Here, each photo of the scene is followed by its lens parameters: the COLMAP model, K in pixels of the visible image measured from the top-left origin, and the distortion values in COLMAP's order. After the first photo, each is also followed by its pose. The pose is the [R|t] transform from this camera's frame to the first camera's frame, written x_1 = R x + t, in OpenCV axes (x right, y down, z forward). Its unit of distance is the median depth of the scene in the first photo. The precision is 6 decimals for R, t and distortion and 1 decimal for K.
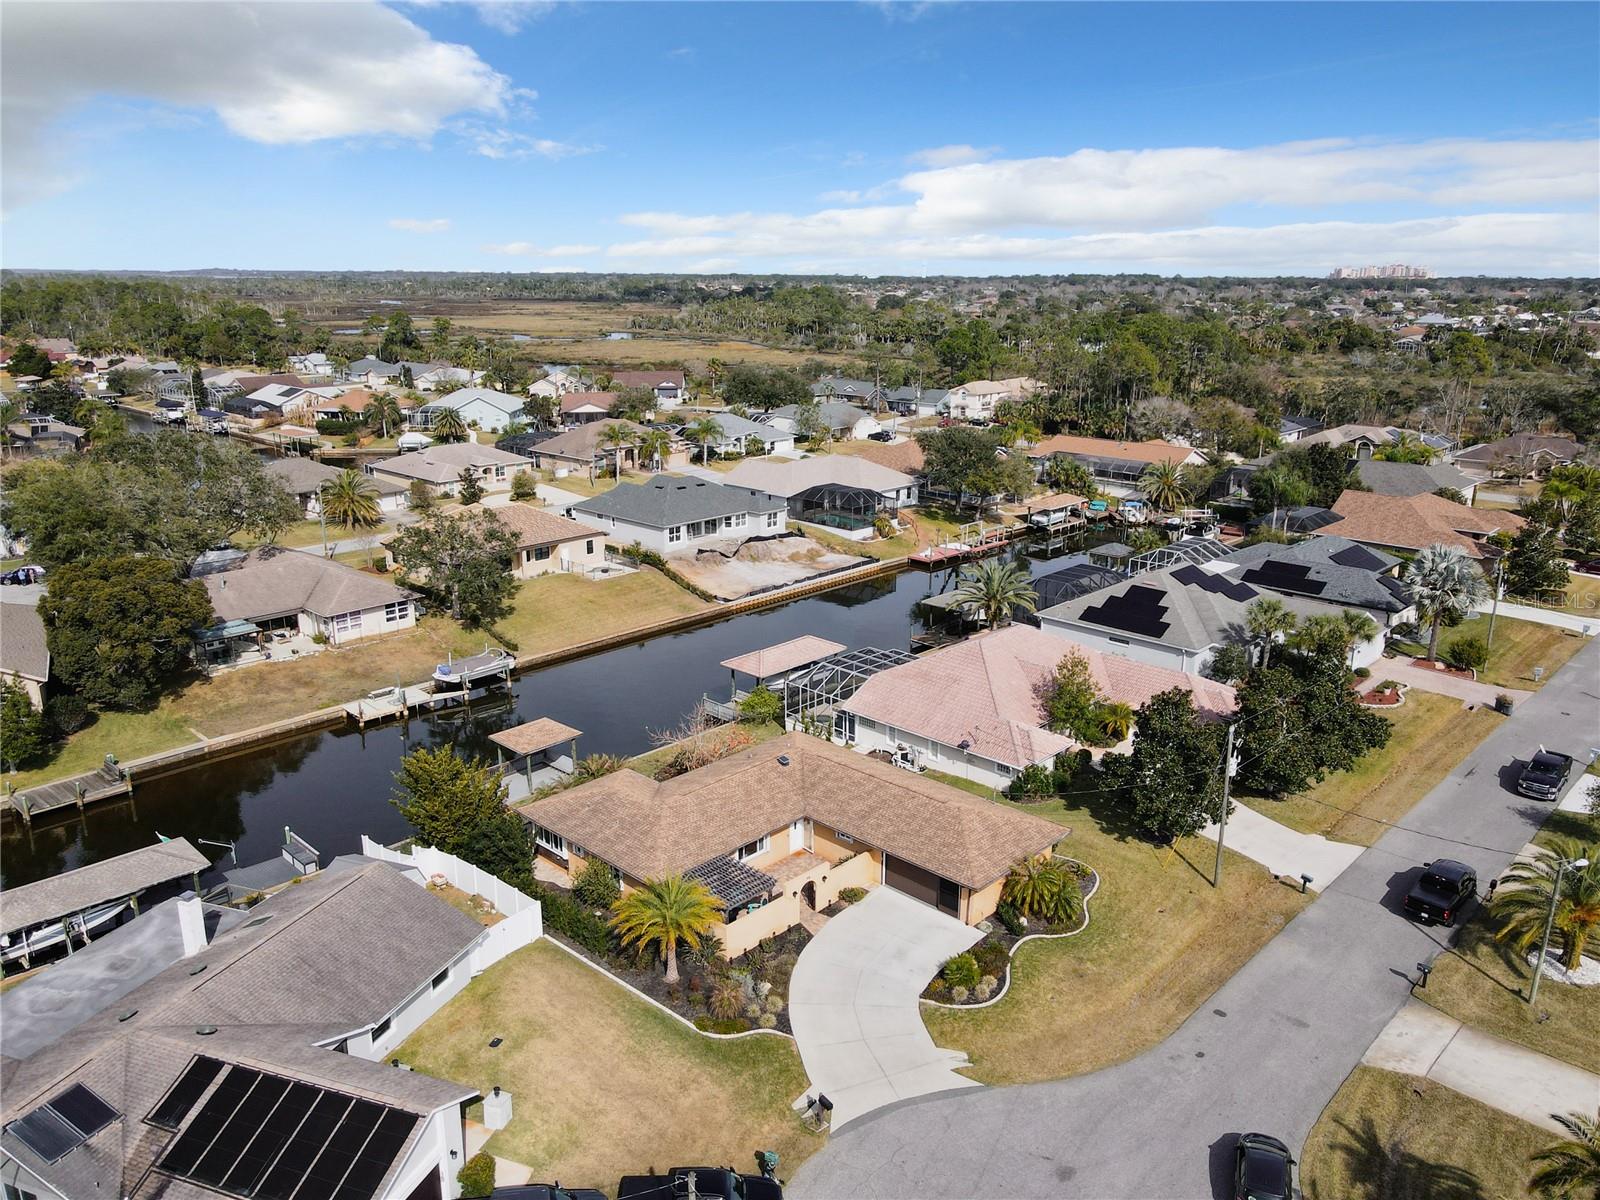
lens RADIAL K [[1200.8, 0, 805.6], [0, 1200.8, 625.7], [0, 0, 1]] dist [-0.013659, 0.066006]
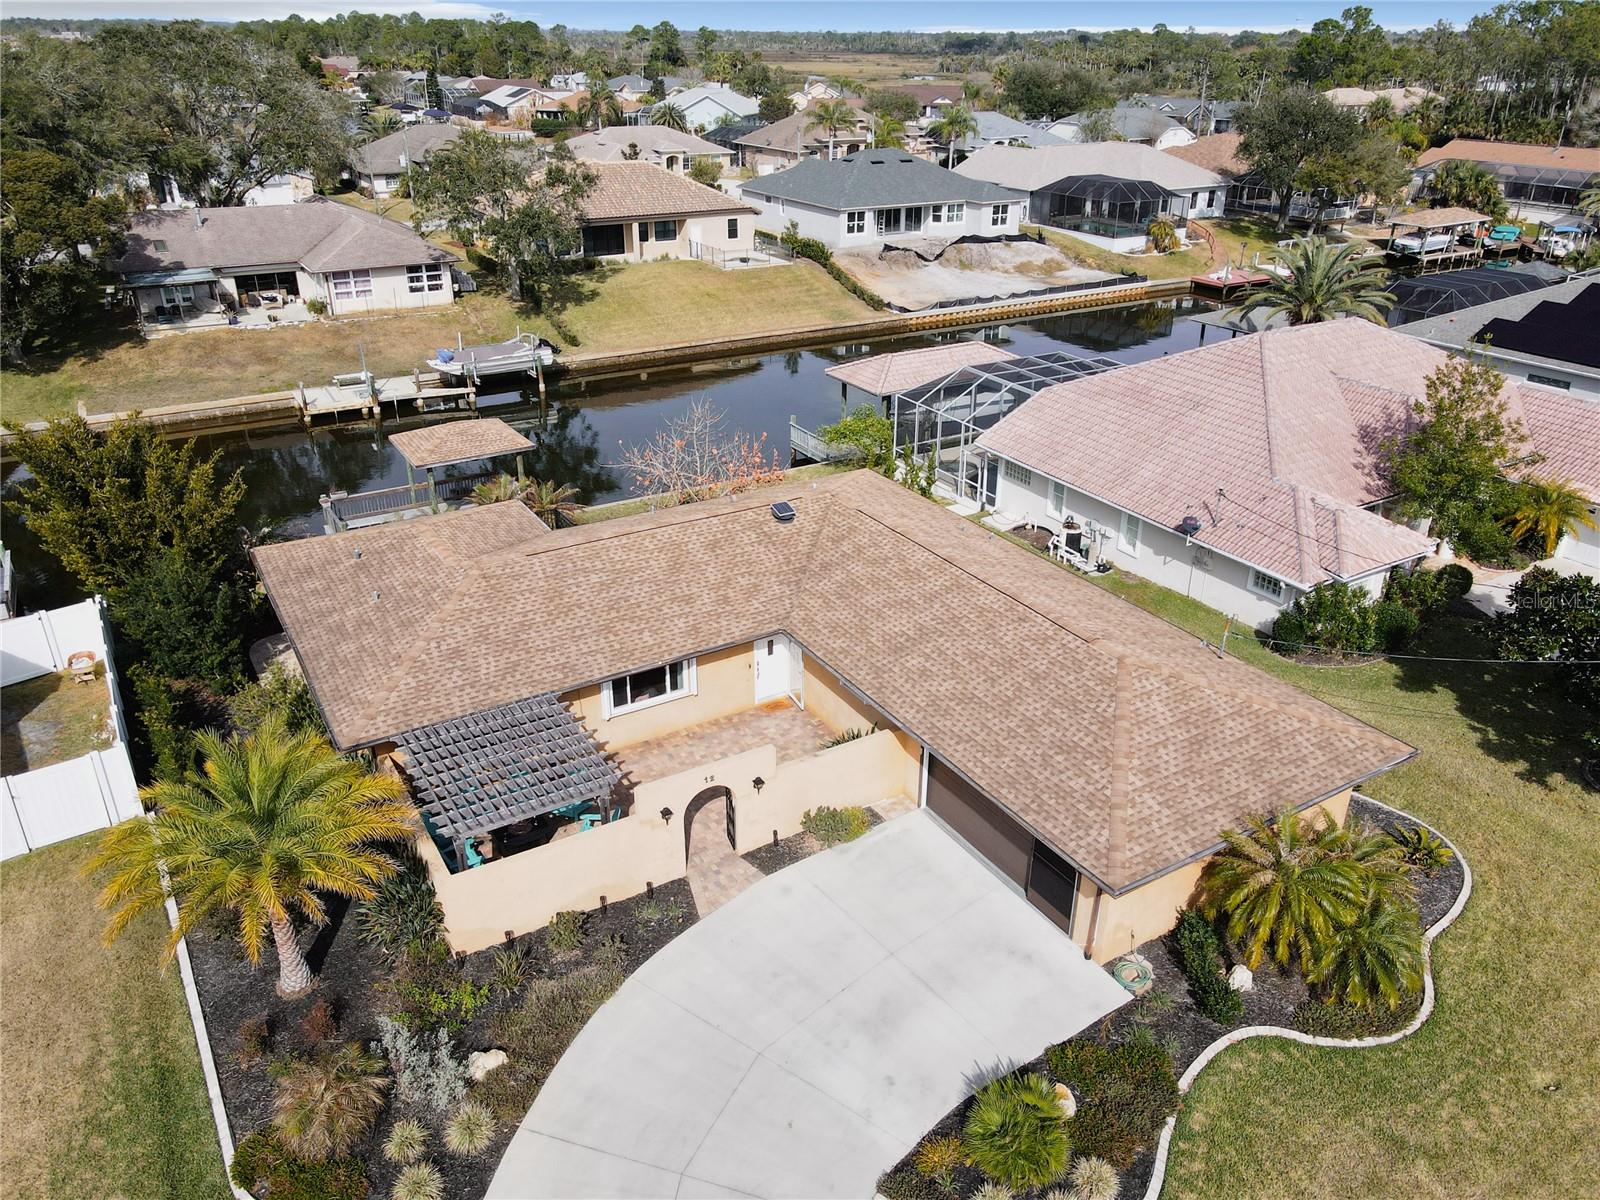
lens RADIAL K [[1180.7, 0, 800.0], [0, 1180.7, 600.0], [0, 0, 1]] dist [0.001586, 0.041077]
pose [[0.964020, 0.119049, -0.237684, 0.075332], [-0.082099, 0.983739, 0.159741, 0.050408], [0.252836, -0.134479, 0.958118, 0.385854]]
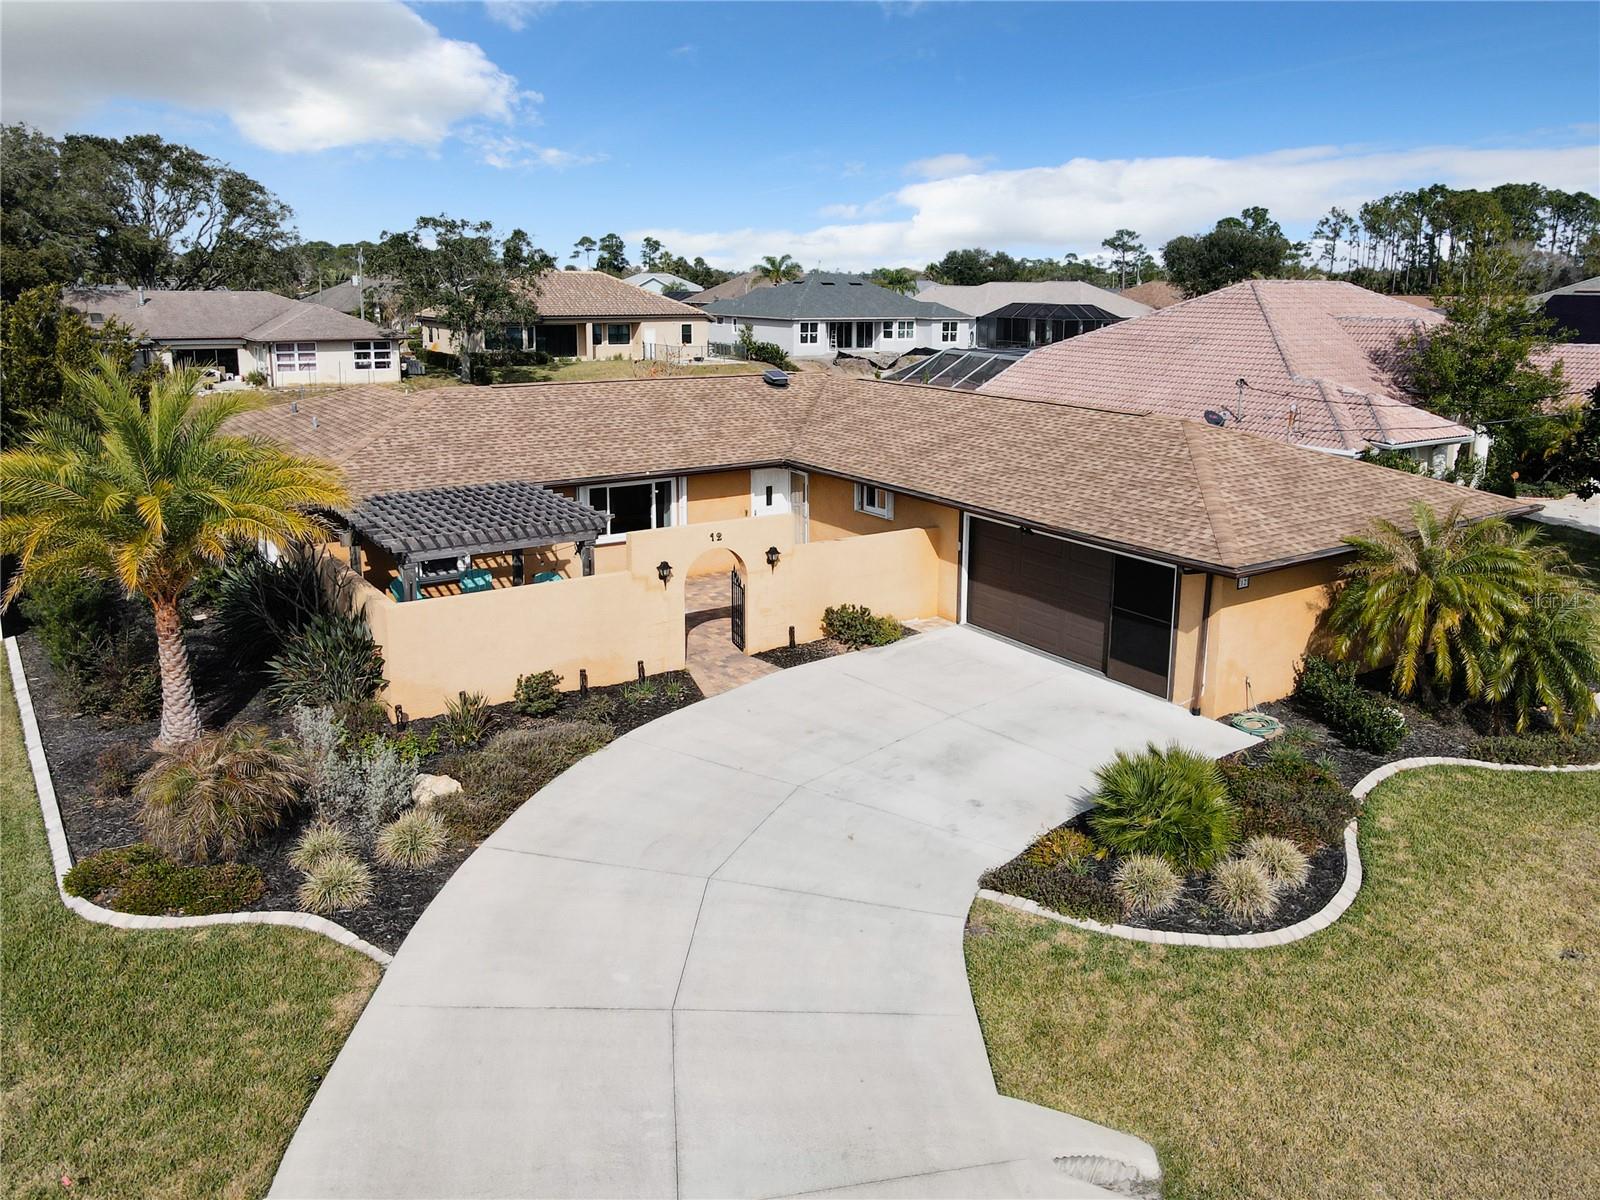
lens RADIAL K [[1211.0, 0, 796.7], [0, 1211.0, 504.2], [0, 0, 1]] dist [-0.002014, 0.046692]
pose [[0.976290, 0.045810, -0.211564, 0.060198], [-0.069852, 0.991737, -0.107601, 0.146018], [0.204887, 0.119828, 0.971423, 0.411953]]
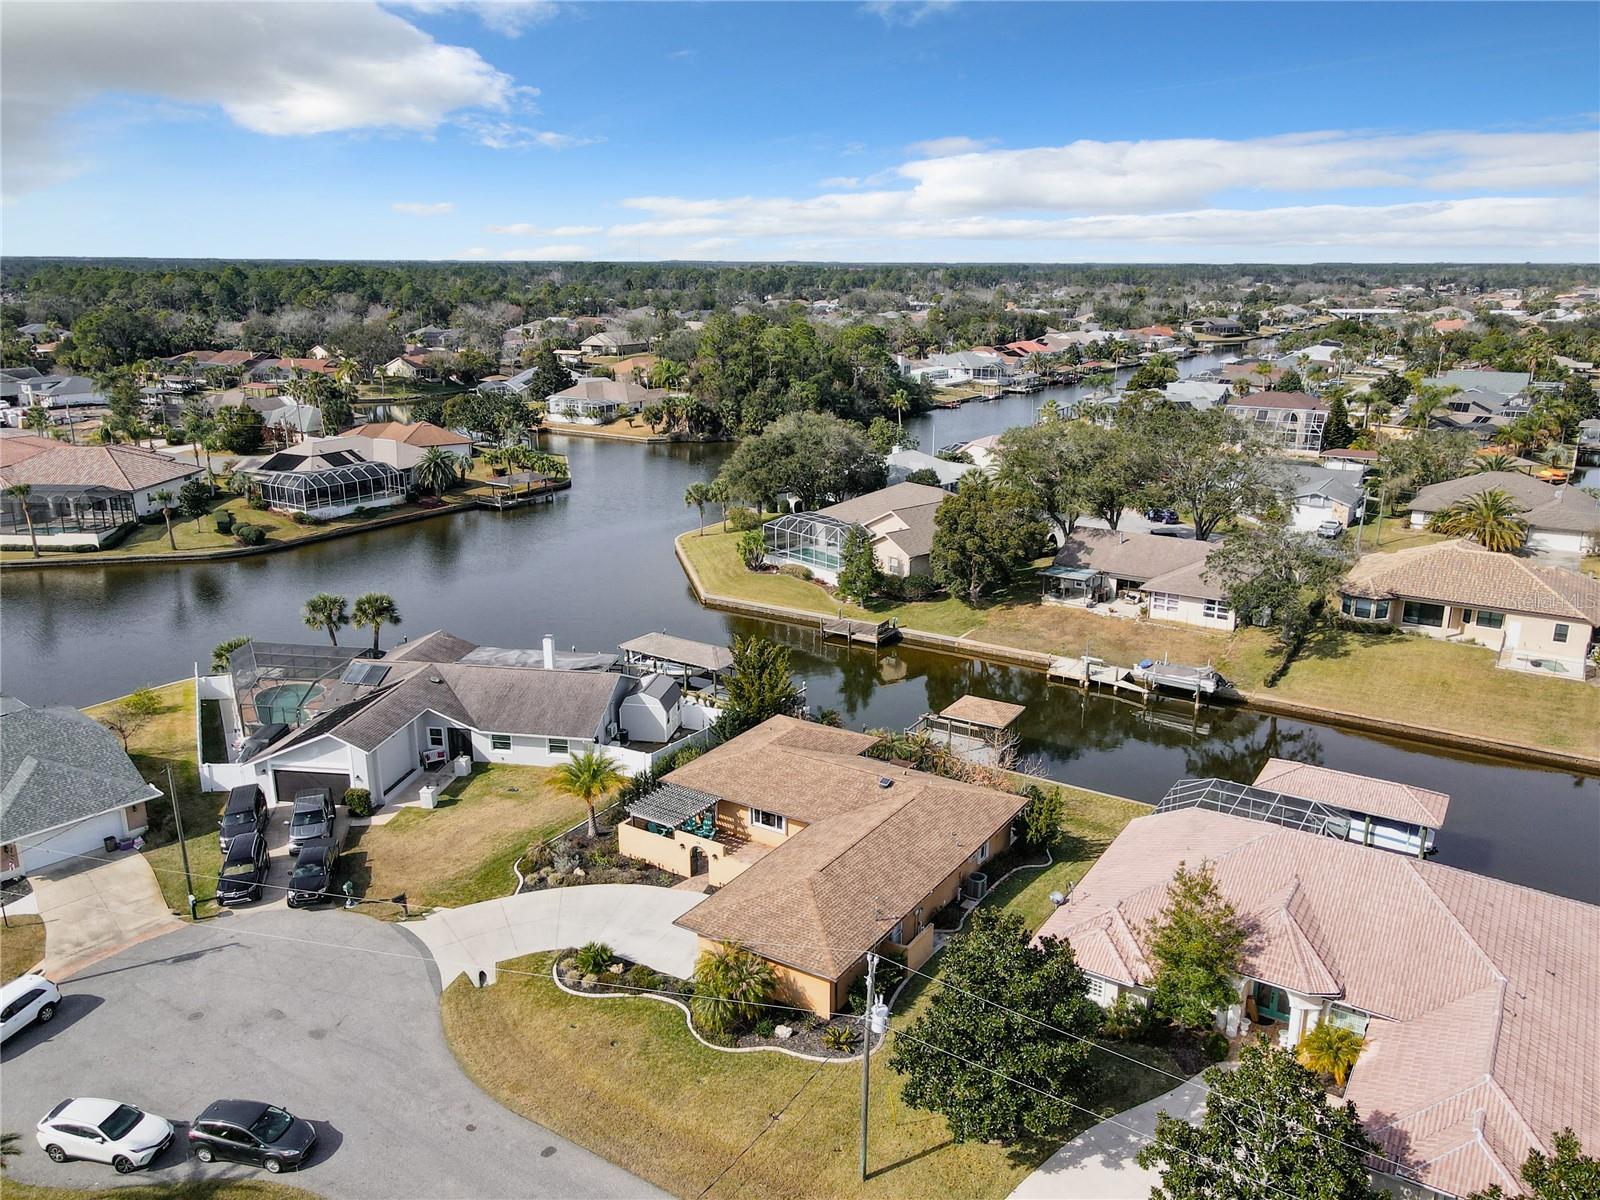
lens RADIAL K [[1200.8, 0, 805.6], [0, 1200.8, 625.7], [0, 0, 1]] dist [-0.013659, 0.066006]
pose [[0.180316, 0.284929, -0.941436, 0.581912], [-0.285294, 0.931130, 0.227166, -0.139884], [0.941325, 0.227624, 0.249186, 0.485278]]
